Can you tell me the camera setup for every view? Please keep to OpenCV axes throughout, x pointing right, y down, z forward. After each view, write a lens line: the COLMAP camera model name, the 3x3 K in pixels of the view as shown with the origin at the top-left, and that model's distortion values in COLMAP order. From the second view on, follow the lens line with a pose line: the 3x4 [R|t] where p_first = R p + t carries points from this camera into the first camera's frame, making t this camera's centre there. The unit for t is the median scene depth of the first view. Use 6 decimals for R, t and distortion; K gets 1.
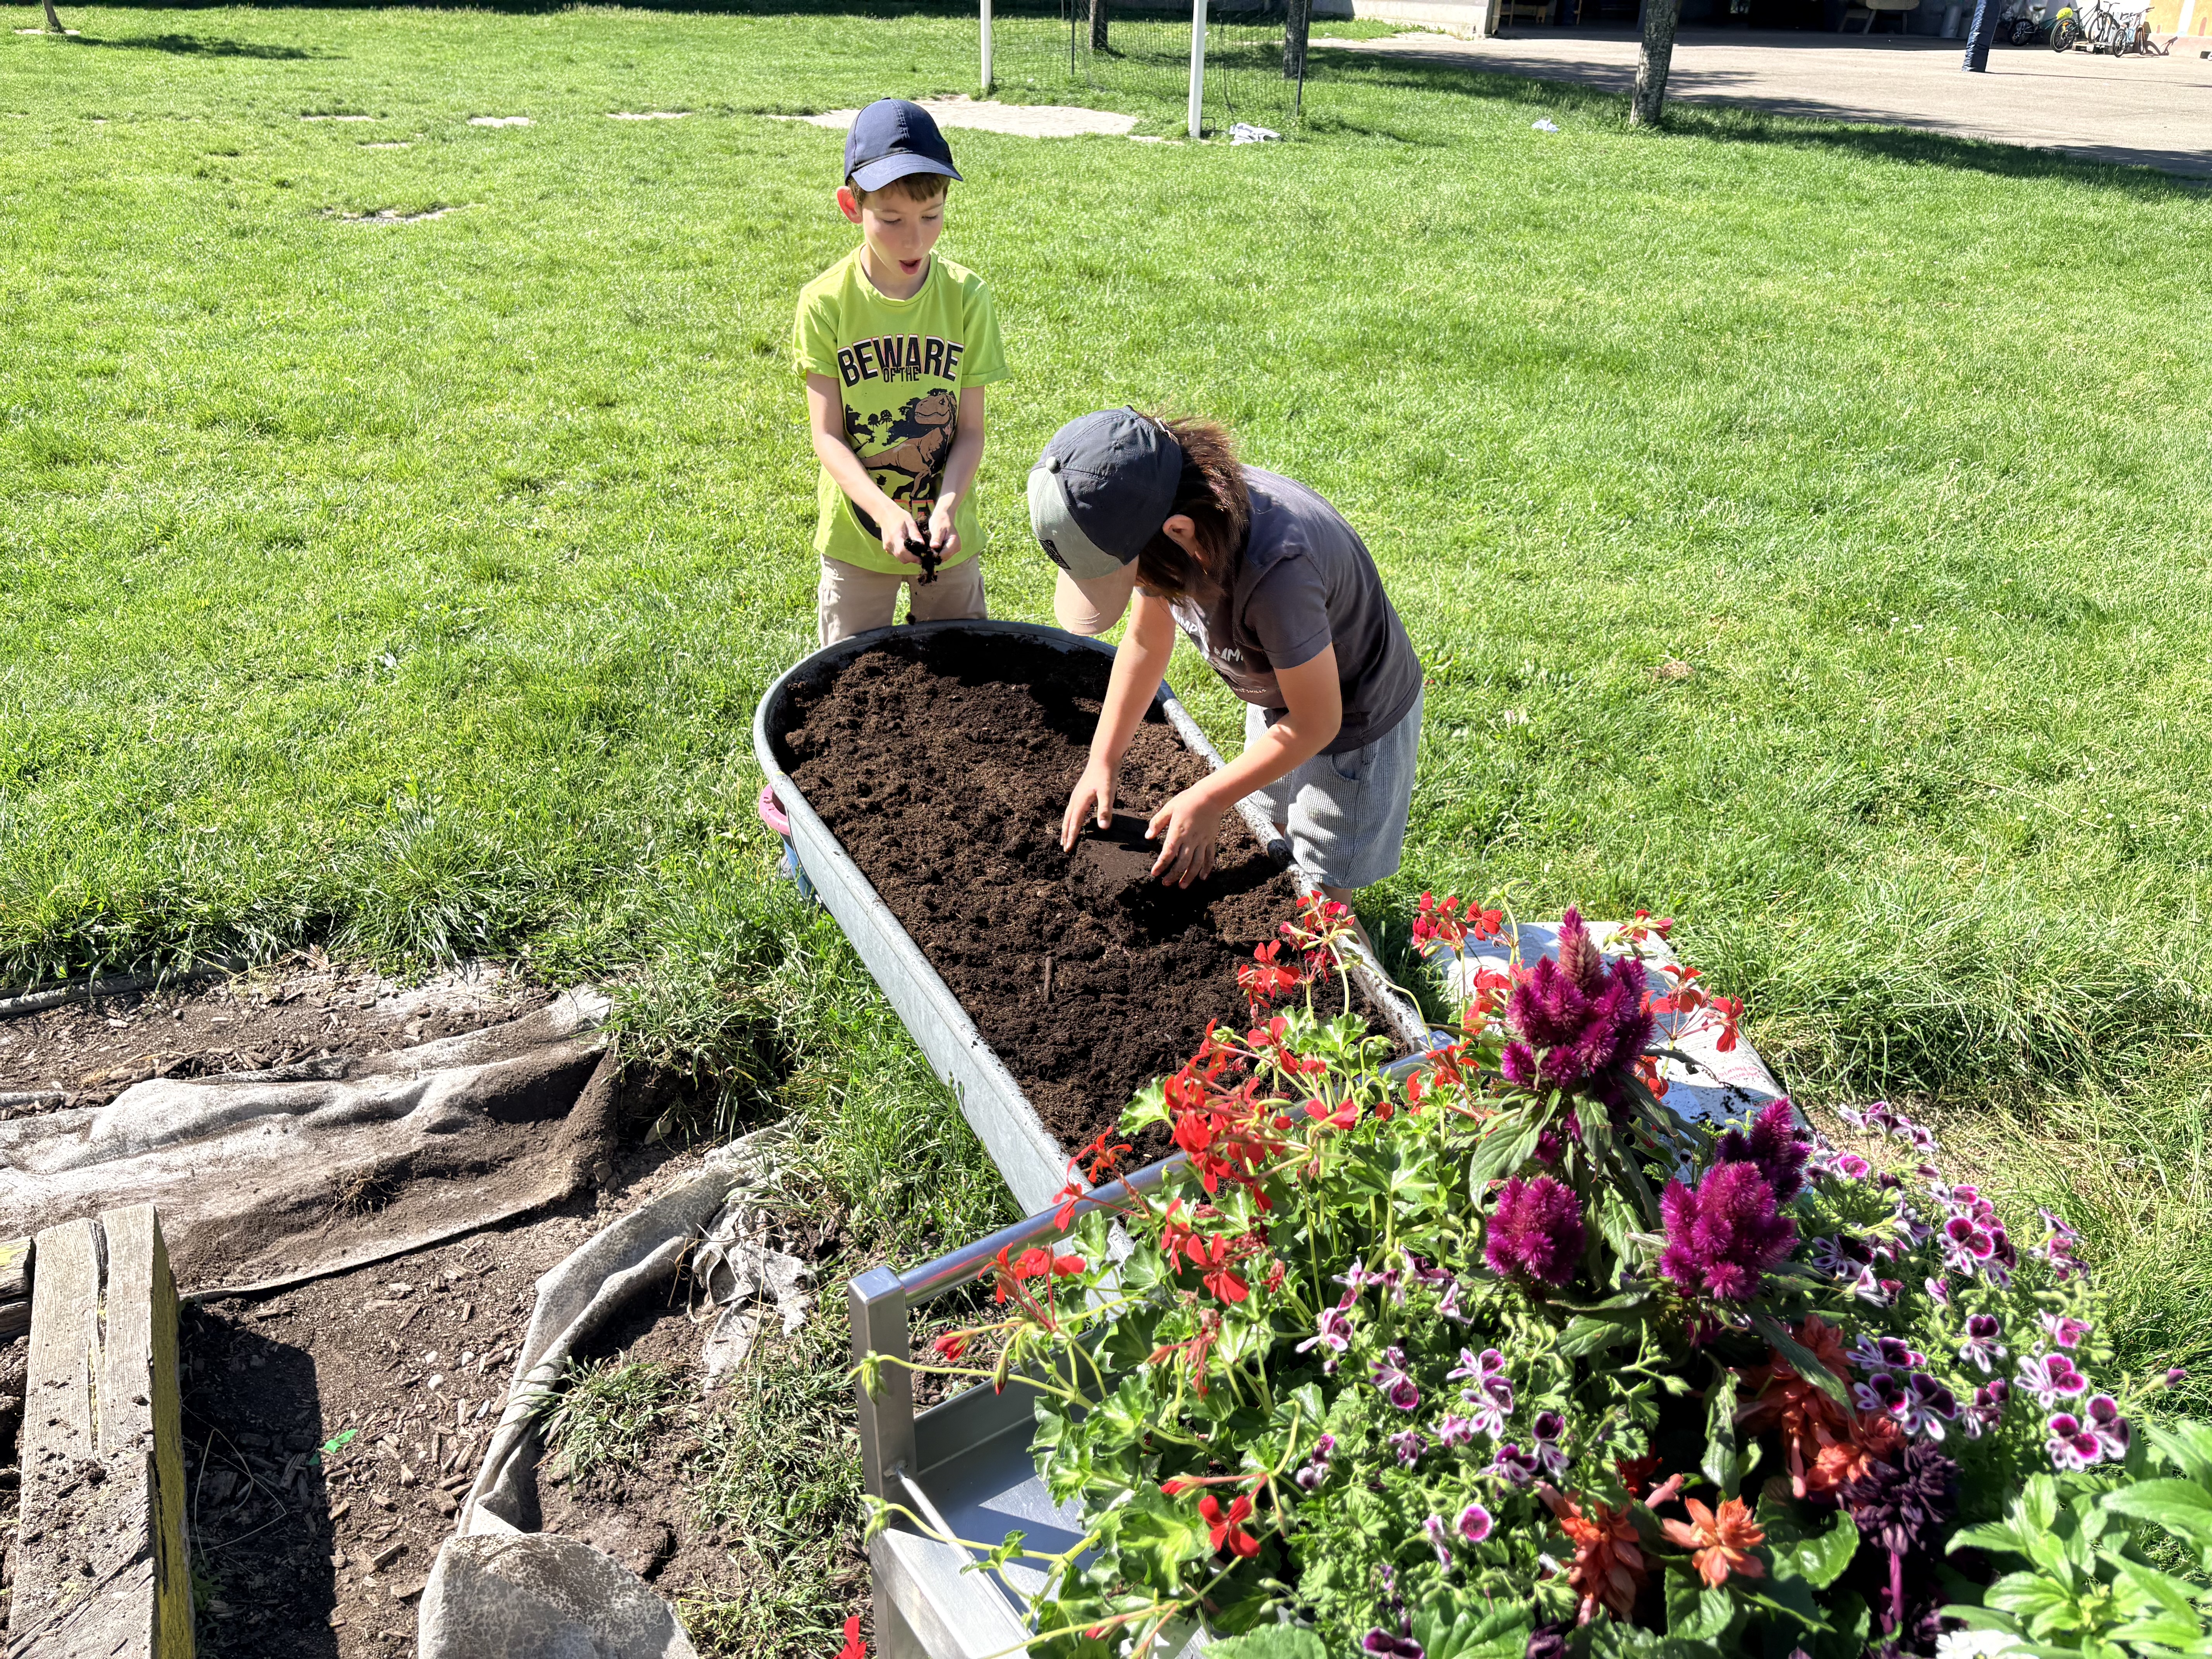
lens RADIAL K [[1753.3, 0, 1063.4], [0, 1753.3, 827.9], [0, 0, 1]] dist [0.025810, 0.014095]
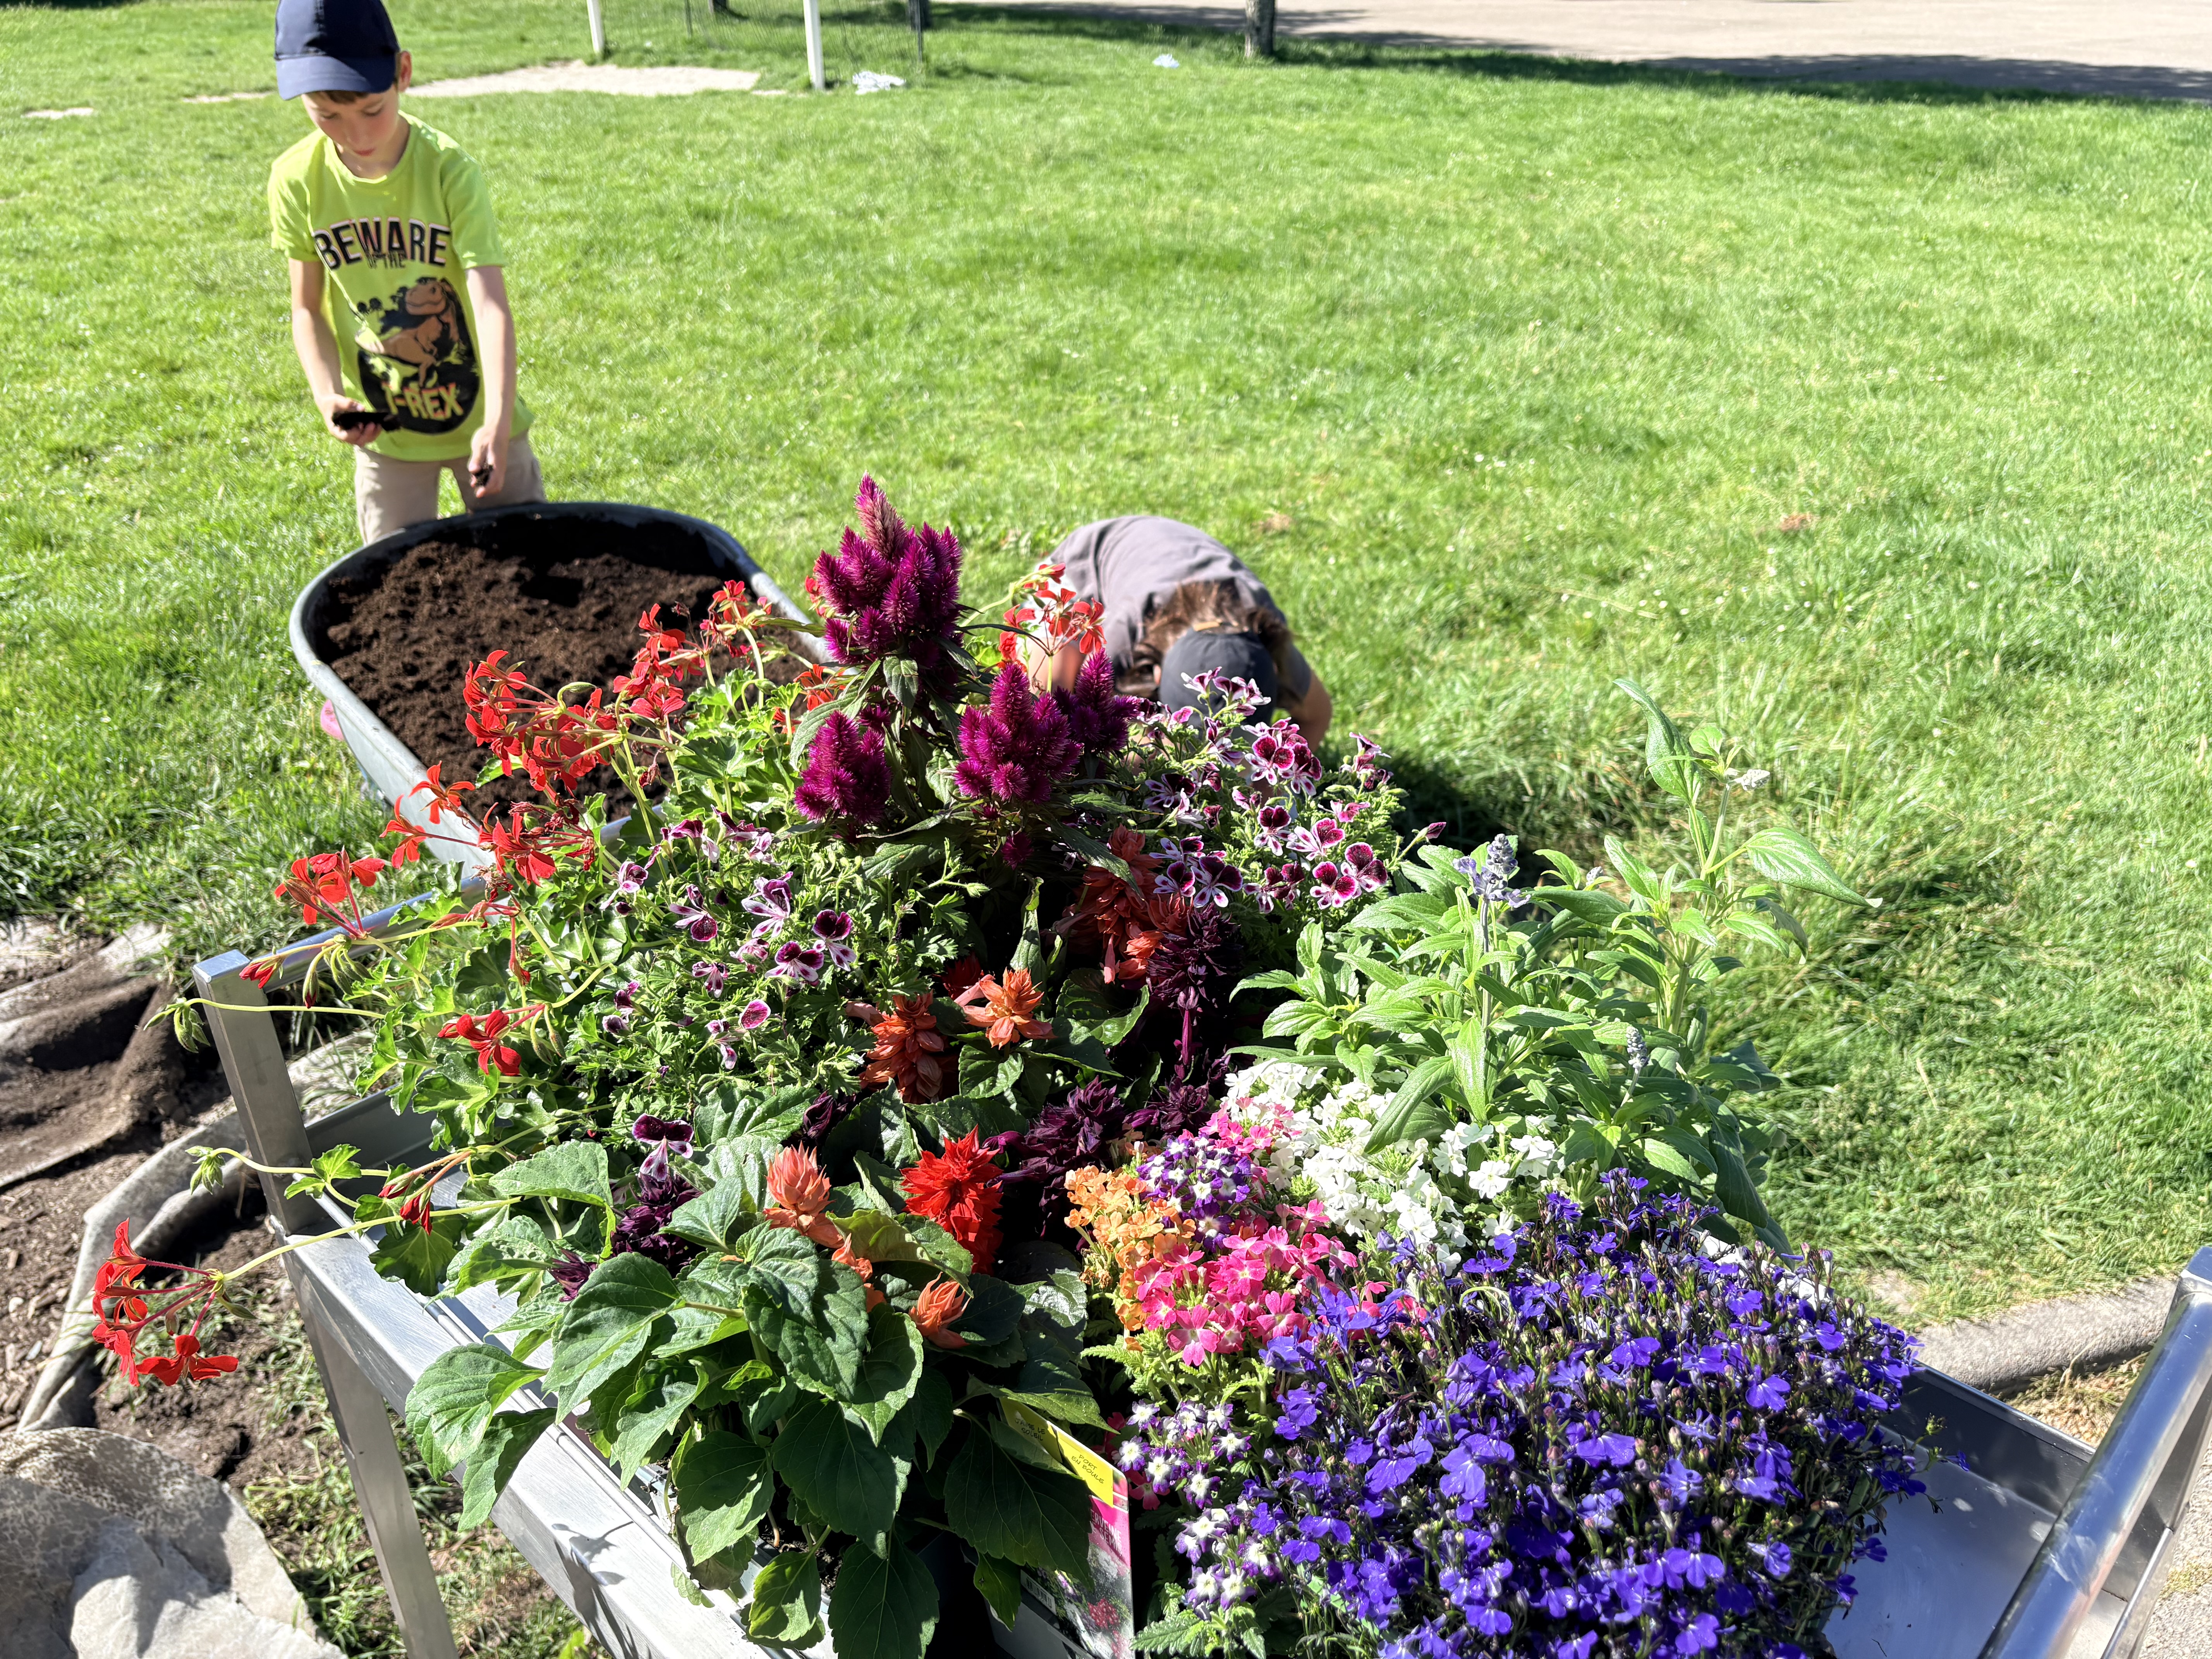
lens RADIAL K [[1767.2, 0, 1102.8], [0, 1767.2, 835.7], [0, 0, 1]] dist [0.054617, -0.080358]
pose [[0.980514, -0.119267, 0.156098, 0.080091], [0.118611, 0.992848, 0.013548, 0.085168], [-0.156598, 0.005231, 0.987649, -0.010533]]
